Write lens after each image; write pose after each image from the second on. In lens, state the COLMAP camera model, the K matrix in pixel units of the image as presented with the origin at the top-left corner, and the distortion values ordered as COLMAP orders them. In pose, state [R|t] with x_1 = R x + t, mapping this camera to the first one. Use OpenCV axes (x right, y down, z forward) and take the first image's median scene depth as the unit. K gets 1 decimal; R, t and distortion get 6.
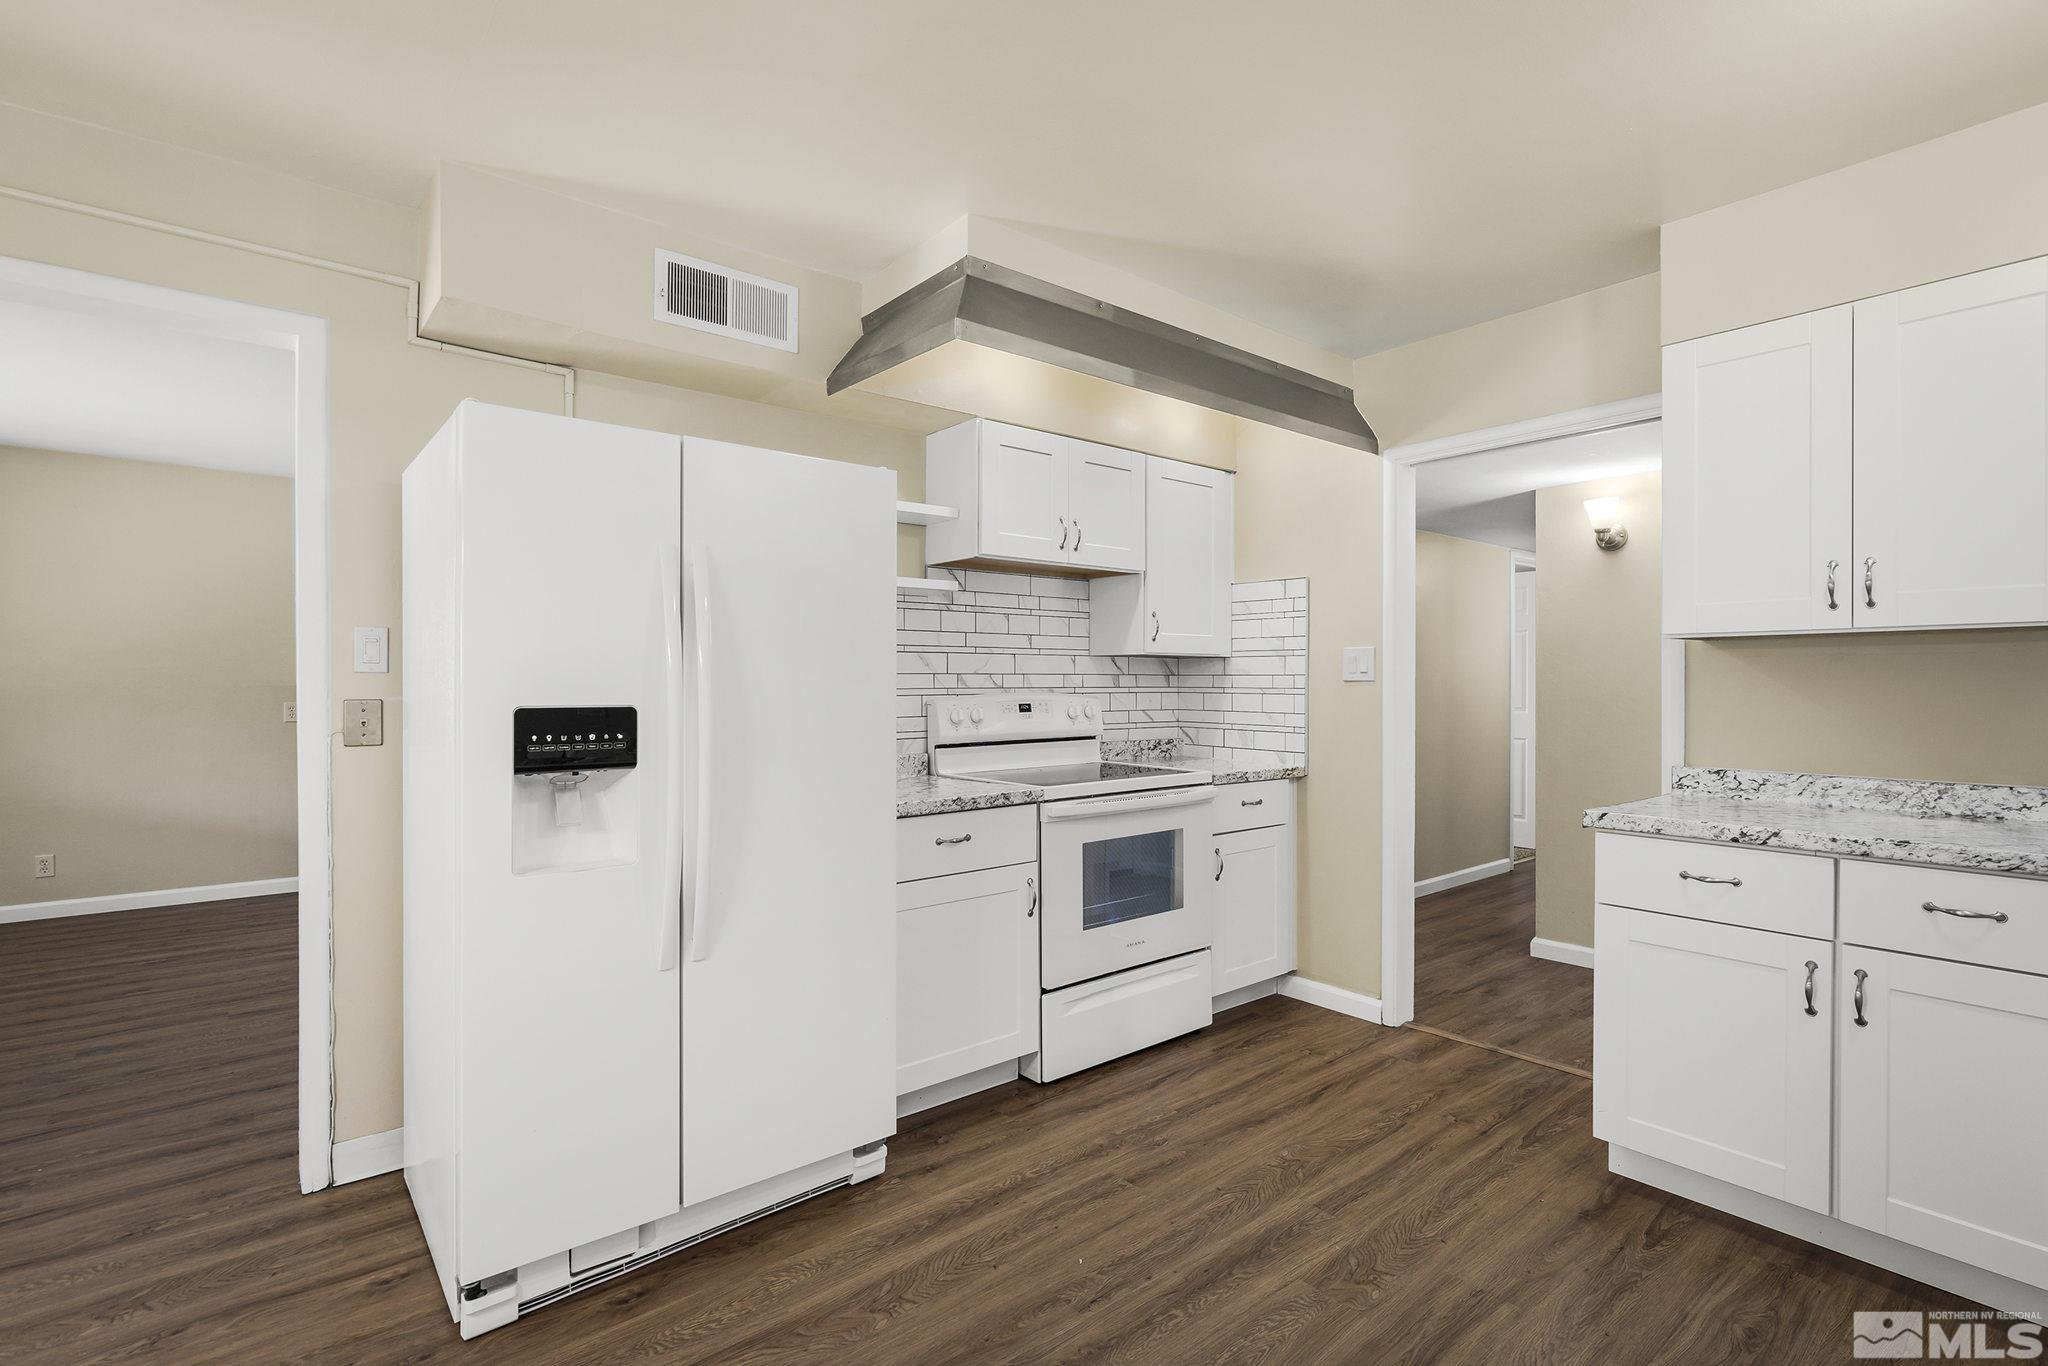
lens RADIAL K [[941.3, 0, 1019.2], [0, 941.3, 689.8], [0, 0, 1]] dist [0.000075, 0.002189]
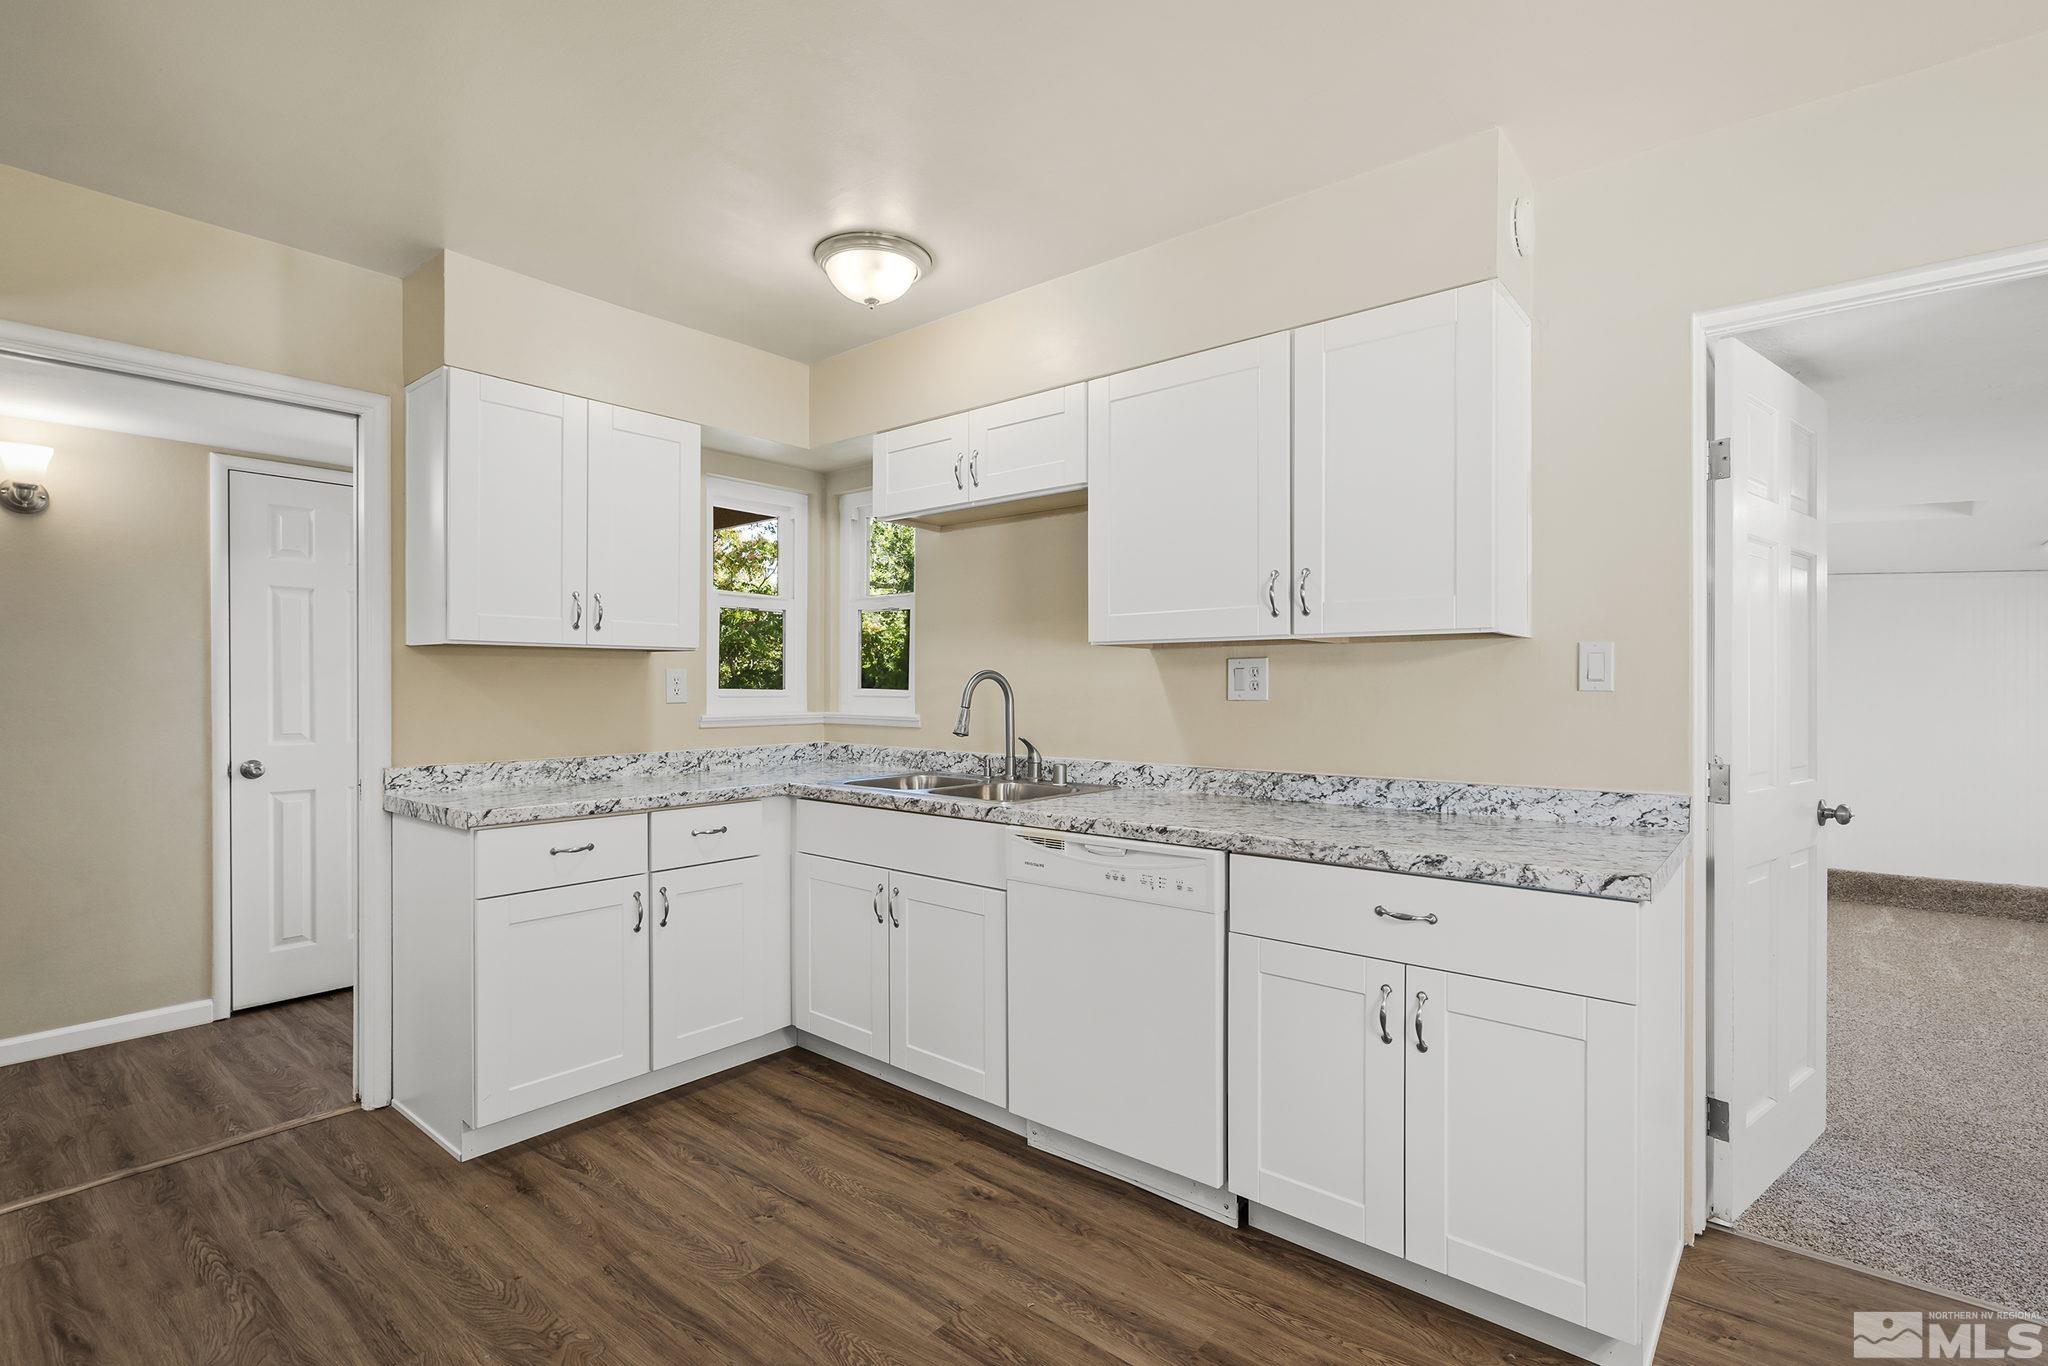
lens RADIAL K [[941.3, 0, 1034.9], [0, 941.3, 694.7], [0, 0, 1]] dist [0.000075, 0.002189]
pose [[-0.183084, -0.008445, 0.983061, -0.448304], [0.006602, 0.999930, 0.009819, -0.003217], [-0.983075, 0.008287, -0.183016, 0.521578]]
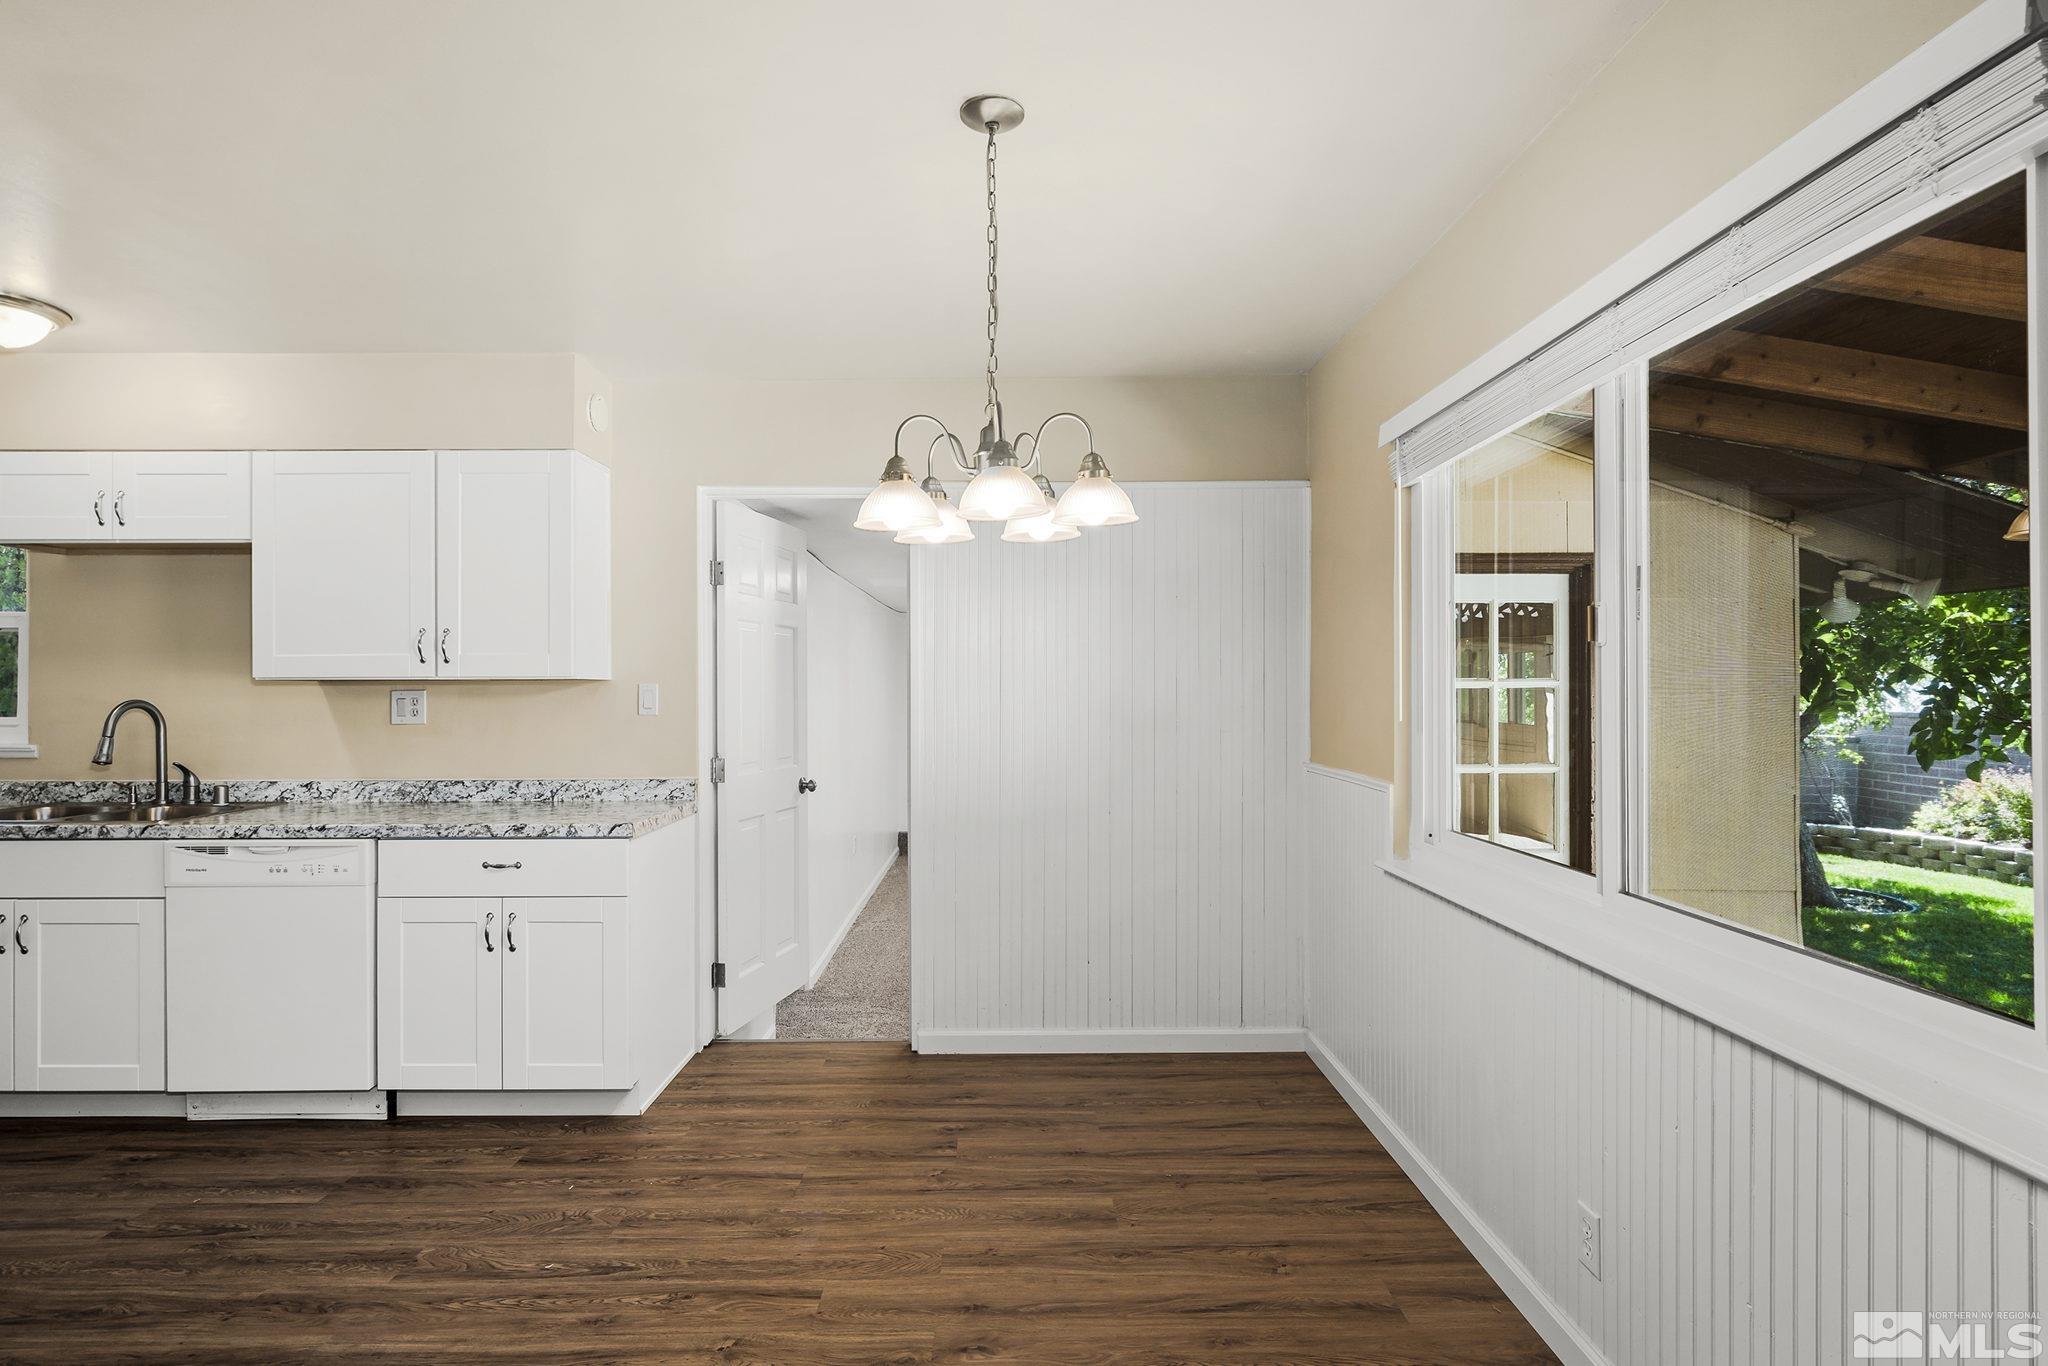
lens RADIAL K [[1043.6, 0, 978.4], [0, 1043.6, 681.9], [0, 0, 1]] dist [0.004726, 0.001430]
pose [[-0.747512, 0.007169, 0.664210, -1.003864], [0.009439, 0.999955, -0.000170, -0.035364], [-0.664182, 0.006143, -0.747546, 0.652875]]
